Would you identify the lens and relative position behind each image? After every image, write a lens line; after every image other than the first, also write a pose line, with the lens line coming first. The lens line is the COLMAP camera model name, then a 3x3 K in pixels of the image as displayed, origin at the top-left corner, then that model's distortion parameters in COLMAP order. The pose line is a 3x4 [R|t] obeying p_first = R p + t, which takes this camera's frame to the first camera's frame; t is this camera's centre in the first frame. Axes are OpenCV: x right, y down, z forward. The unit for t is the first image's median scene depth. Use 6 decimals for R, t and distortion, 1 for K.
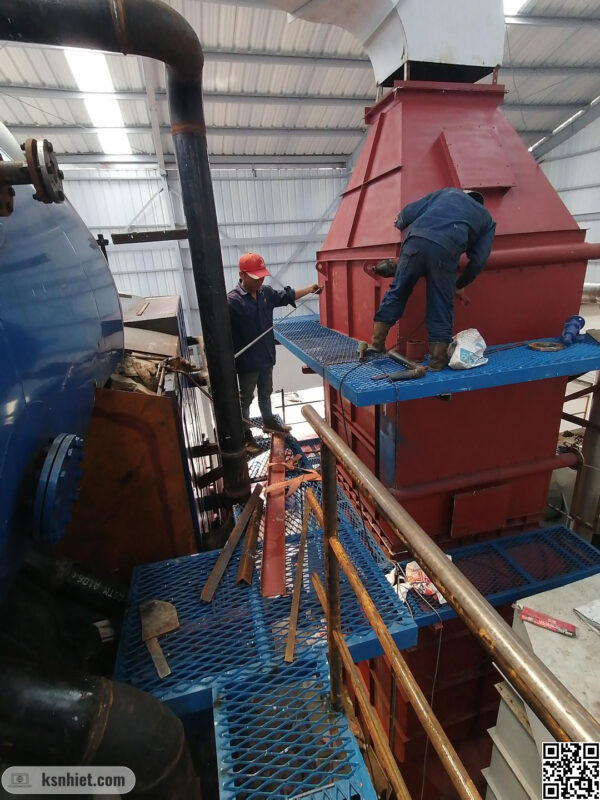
lens RADIAL K [[399.5, 0, 297.7], [0, 399.5, 401.8], [0, 0, 1]] dist [0.021439, -0.001006]
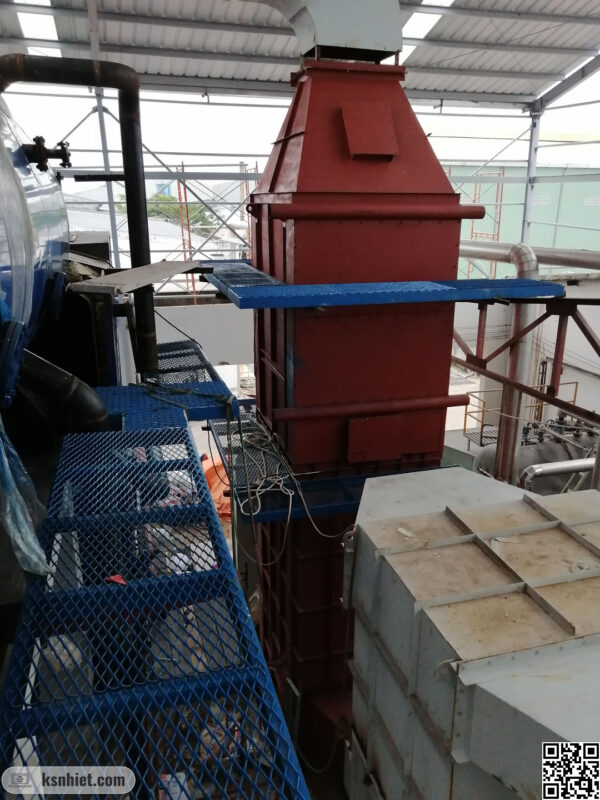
lens RADIAL K [[616.7, 0, 300.0], [0, 616.7, 400.1], [0, 0, 1]] dist [0.015316, 0.006039]
pose [[0.997582, 0.058646, 0.037290, 0.198011], [-0.057415, 0.997796, -0.033259, 0.258274], [-0.039158, 0.031038, 0.998751, -0.748525]]
